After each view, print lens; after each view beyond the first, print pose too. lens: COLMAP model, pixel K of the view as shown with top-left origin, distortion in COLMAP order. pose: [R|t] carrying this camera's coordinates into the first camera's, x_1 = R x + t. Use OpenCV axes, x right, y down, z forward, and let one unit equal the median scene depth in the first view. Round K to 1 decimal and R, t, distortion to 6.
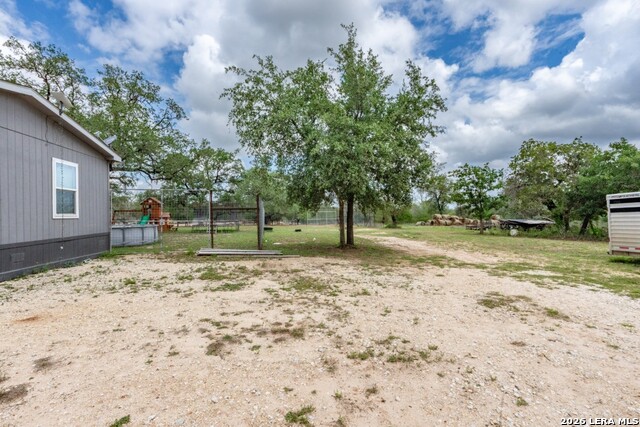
lens RADIAL K [[285.1, 0, 320.0], [0, 285.1, 213.5], [0, 0, 1]] dist [-0.010738, 0.000114]
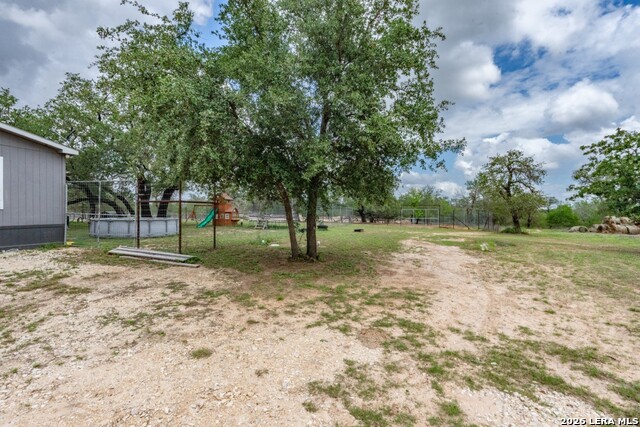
lens RADIAL K [[285.1, 0, 320.0], [0, 285.1, 213.5], [0, 0, 1]] dist [-0.010738, 0.000114]
pose [[0.891401, 0.022699, -0.452647, 0.231933], [-0.018682, 0.999736, 0.013345, -0.000767], [0.452831, -0.003439, 0.891590, 0.211260]]
